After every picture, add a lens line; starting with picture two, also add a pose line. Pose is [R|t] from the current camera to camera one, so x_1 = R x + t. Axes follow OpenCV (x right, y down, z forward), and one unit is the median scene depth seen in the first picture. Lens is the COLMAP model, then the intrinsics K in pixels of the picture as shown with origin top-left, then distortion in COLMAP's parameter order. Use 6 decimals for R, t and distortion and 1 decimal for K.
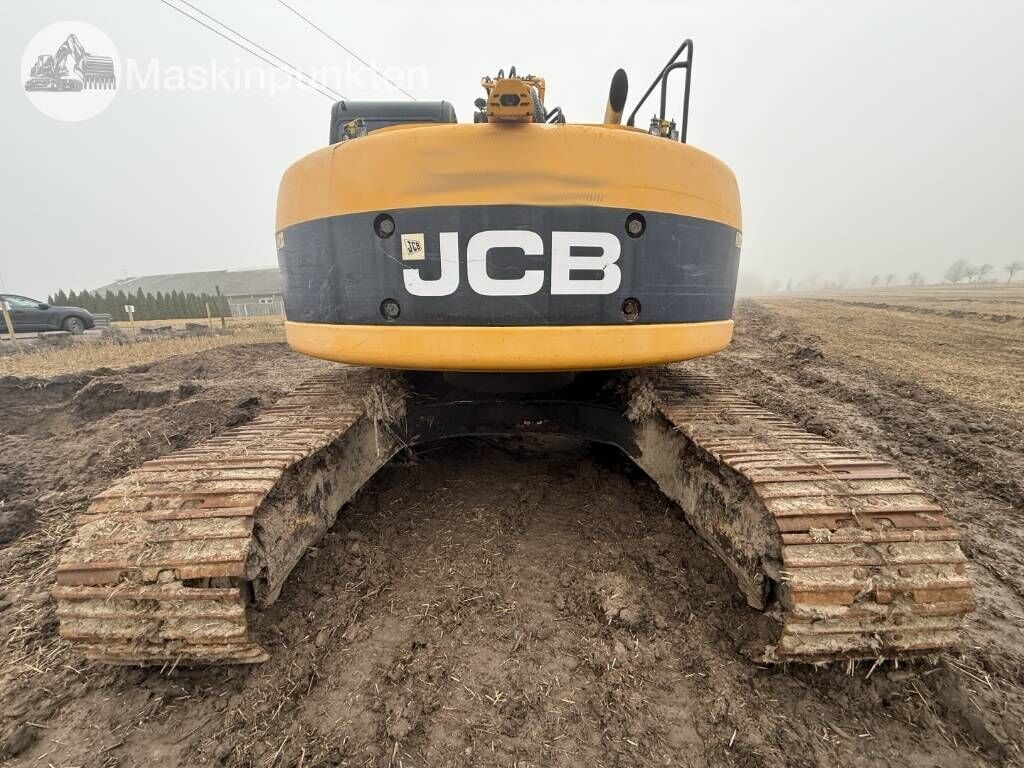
lens RADIAL K [[406.8, 0, 506.1], [0, 406.8, 384.2], [0, 0, 1]] dist [0.000616, 0.000004]
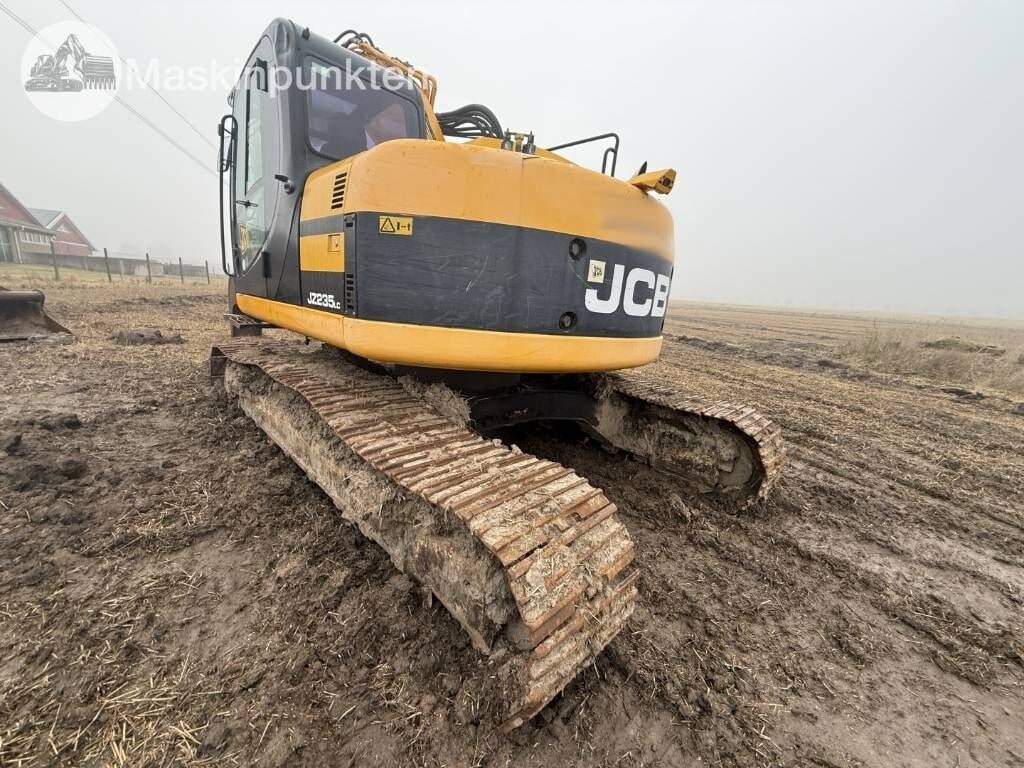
lens RADIAL K [[405.2, 0, 512.0], [0, 405.2, 384.0], [0, 0, 1]] dist [-0.002541, -0.000154]
pose [[0.716056, -0.074502, 0.694056, -1.250324], [0.047994, 0.997190, 0.057526, -0.086010], [-0.696391, -0.007882, 0.717619, 0.308341]]
